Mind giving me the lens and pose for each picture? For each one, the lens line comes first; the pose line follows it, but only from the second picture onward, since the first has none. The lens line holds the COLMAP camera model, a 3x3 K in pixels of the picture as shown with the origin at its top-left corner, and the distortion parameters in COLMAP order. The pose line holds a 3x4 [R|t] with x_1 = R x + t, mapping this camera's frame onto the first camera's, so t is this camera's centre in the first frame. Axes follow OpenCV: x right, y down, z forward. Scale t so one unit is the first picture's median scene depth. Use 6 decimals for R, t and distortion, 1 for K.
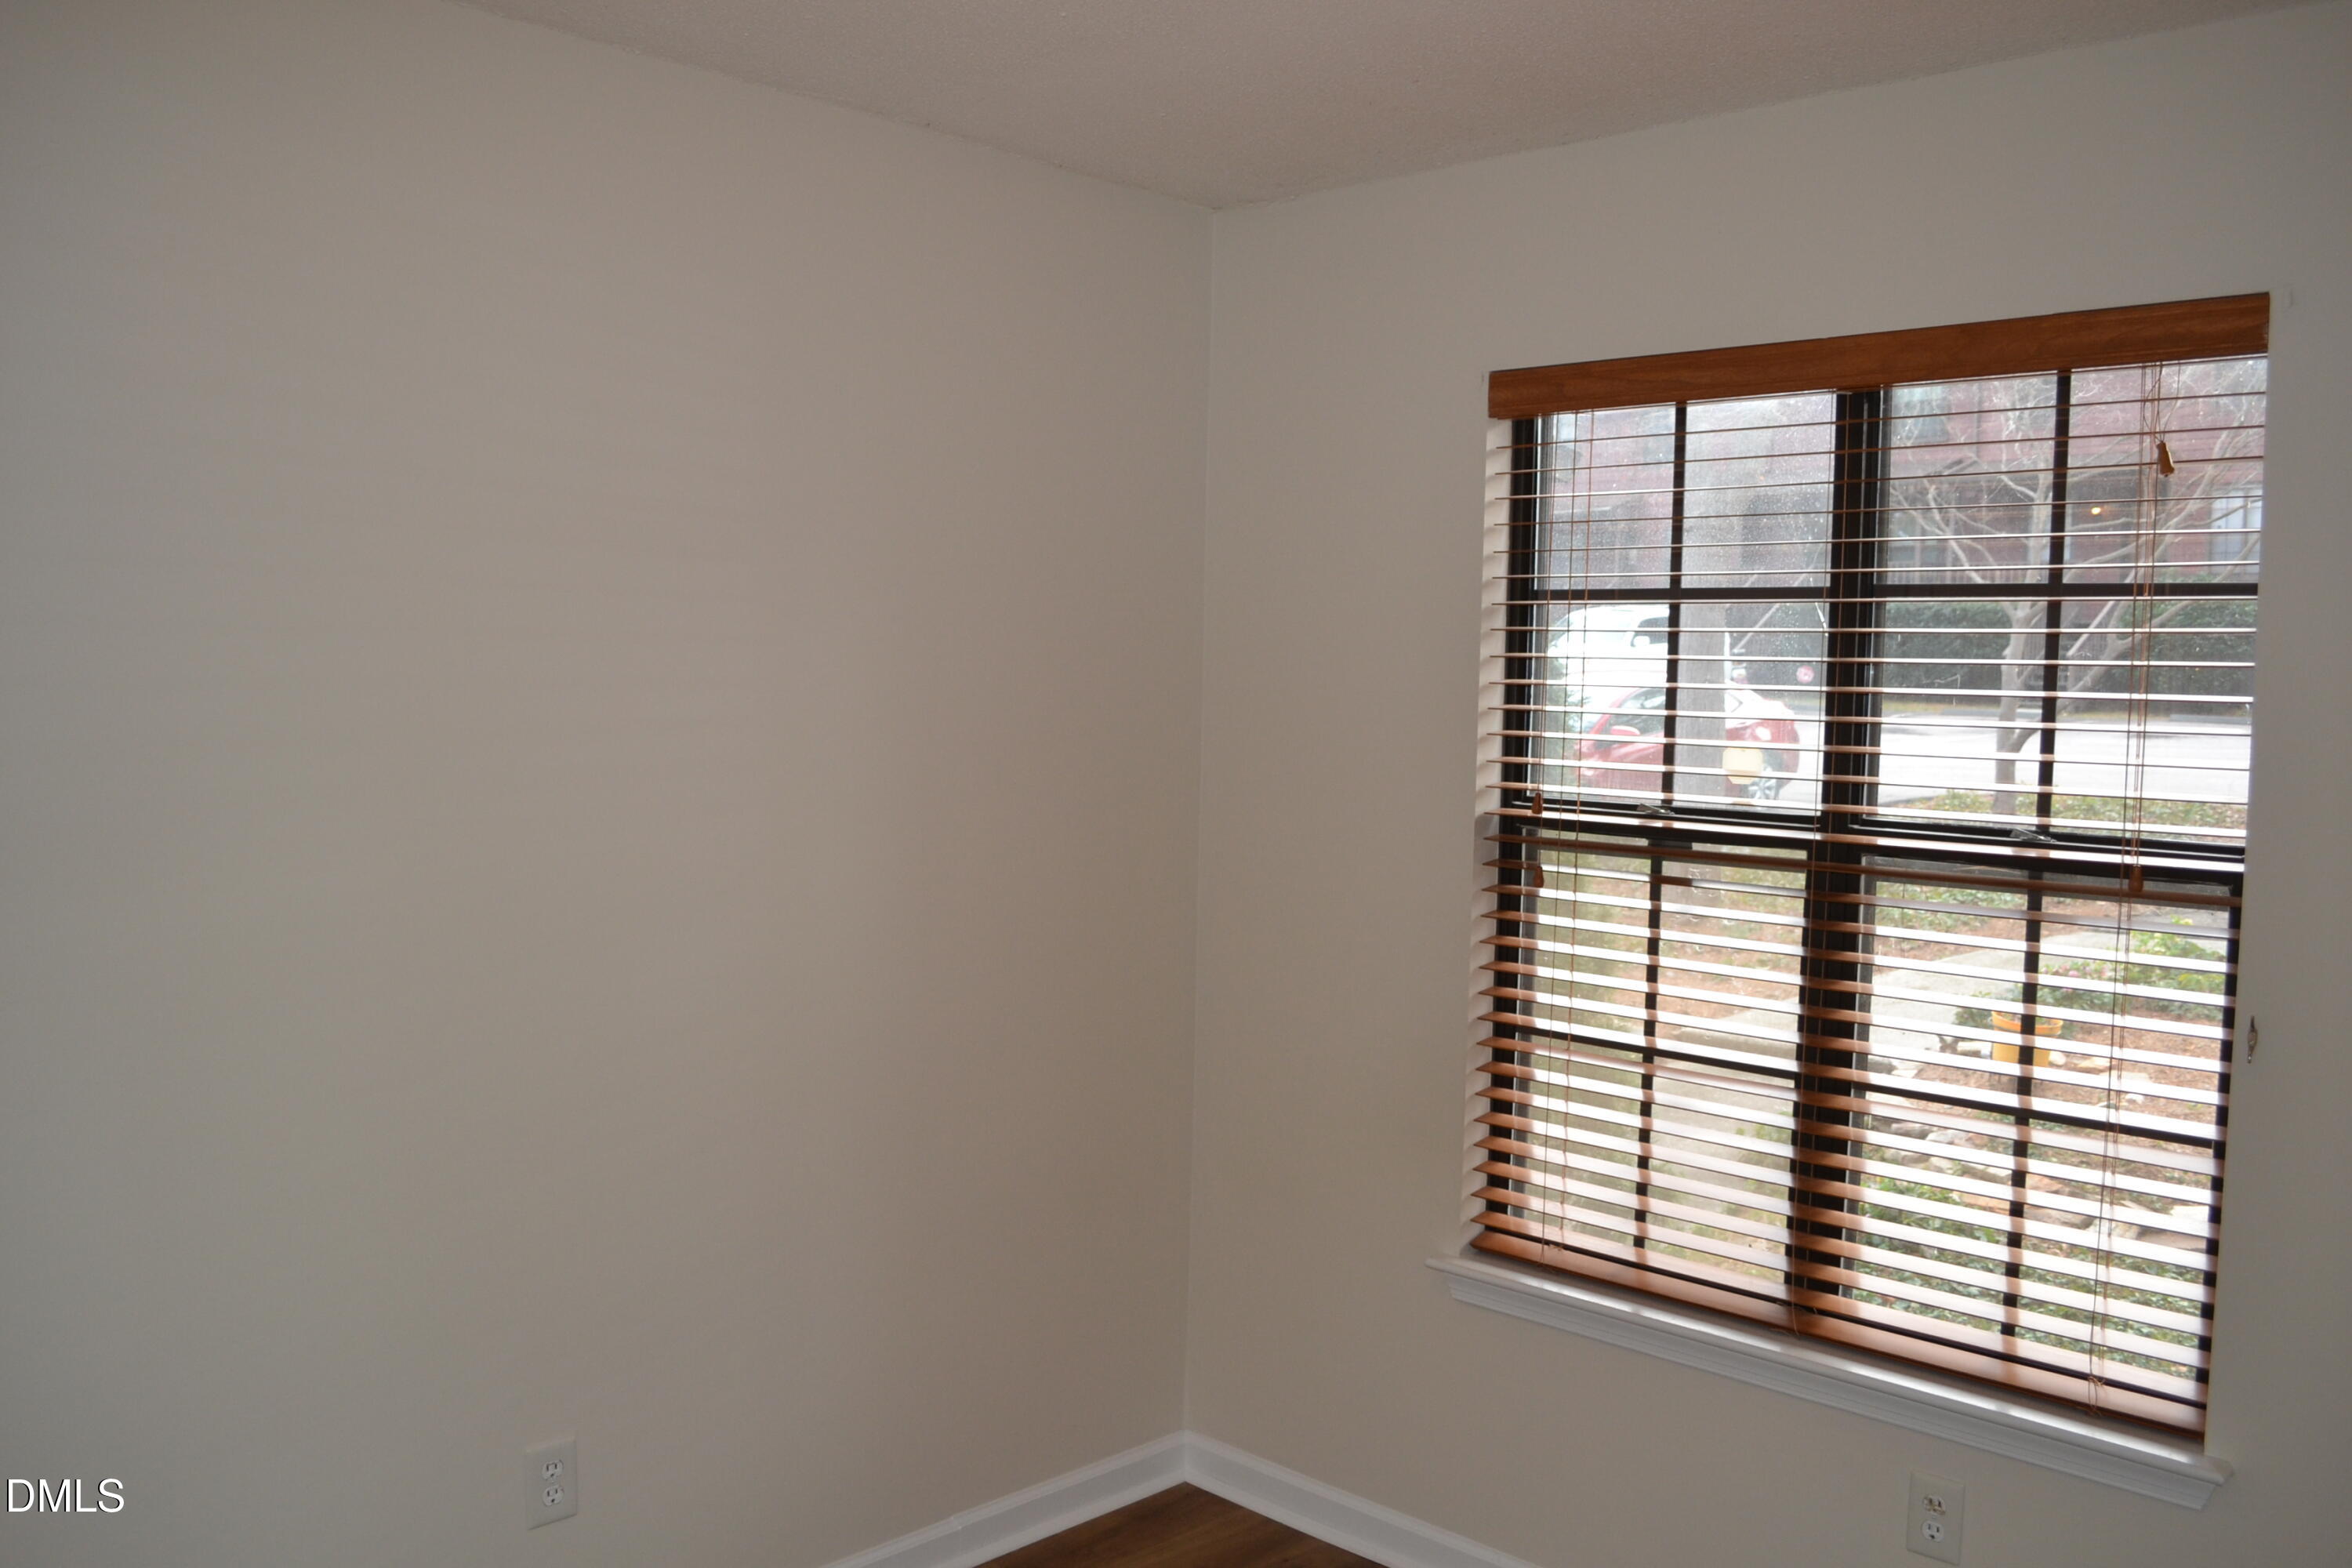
lens RADIAL K [[1865.1, 0, 1163.0], [0, 1865.1, 775.0], [0, 0, 1]] dist [-0.087992, 0.018444]
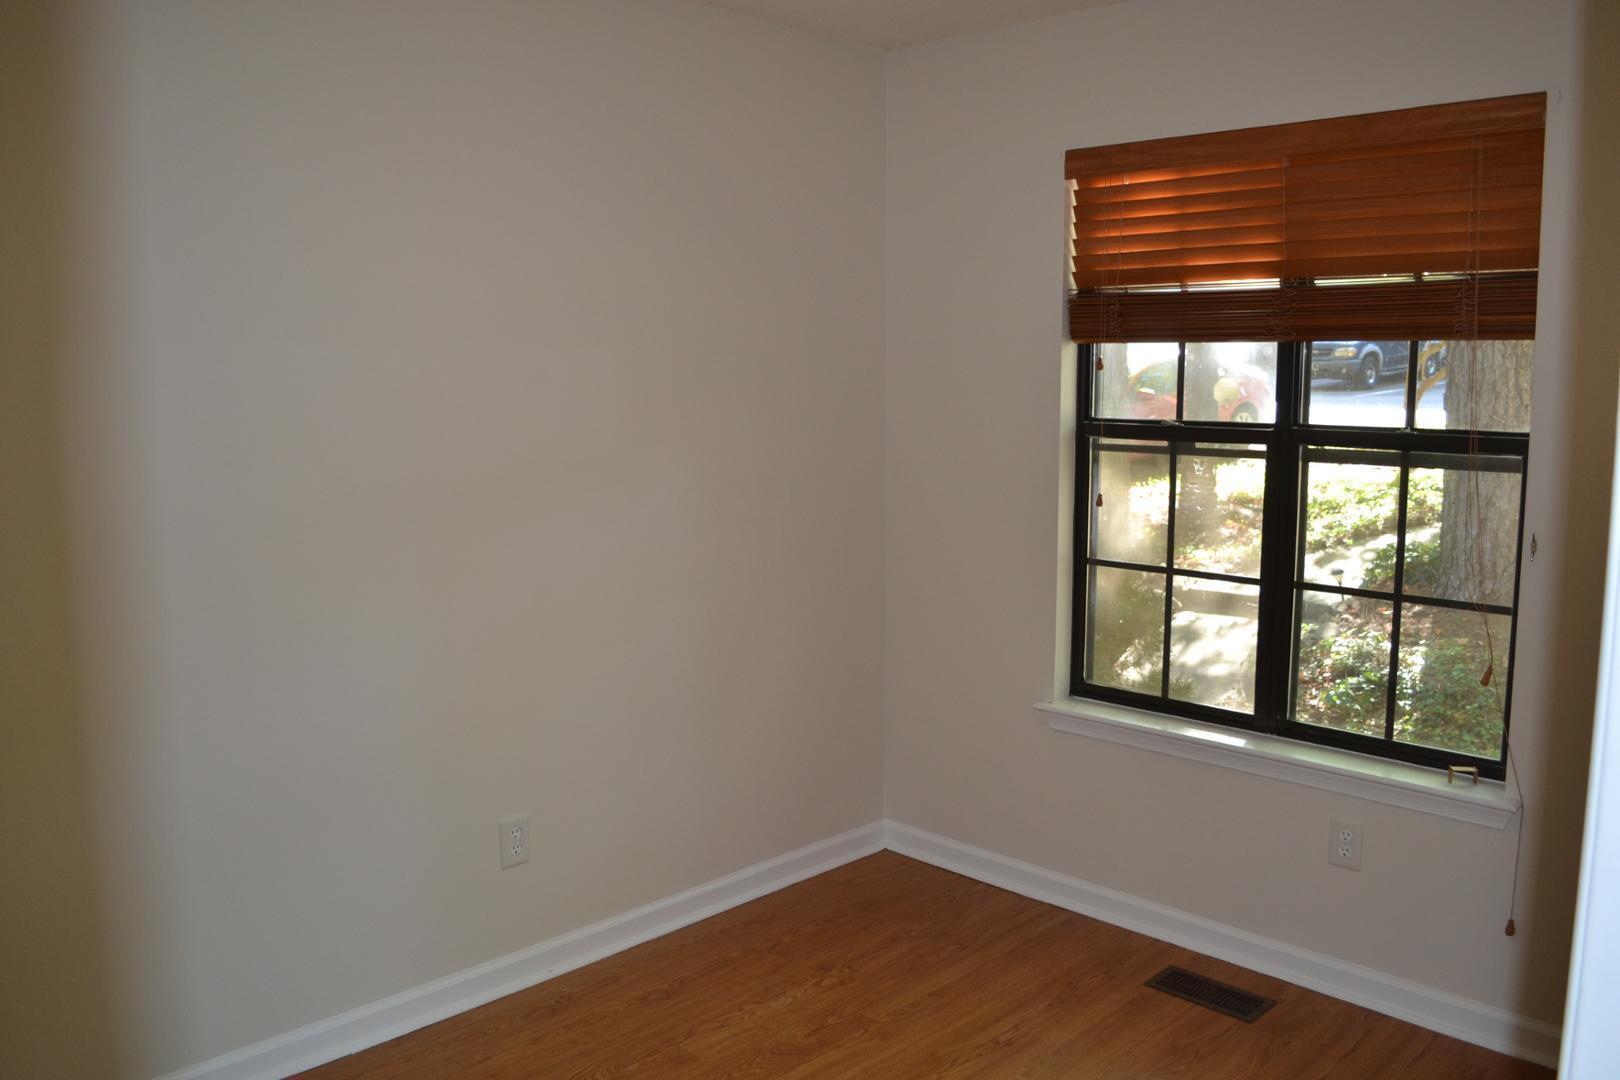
lens RADIAL K [[1293.5, 0, 816.9], [0, 1293.5, 537.8], [0, 0, 1]] dist [-0.083446, 0.016247]
pose [[0.999678, -0.024327, -0.007192, -0.038426], [0.024802, 0.996831, 0.075585, 0.025897], [0.005331, -0.075739, 0.997113, -0.125220]]
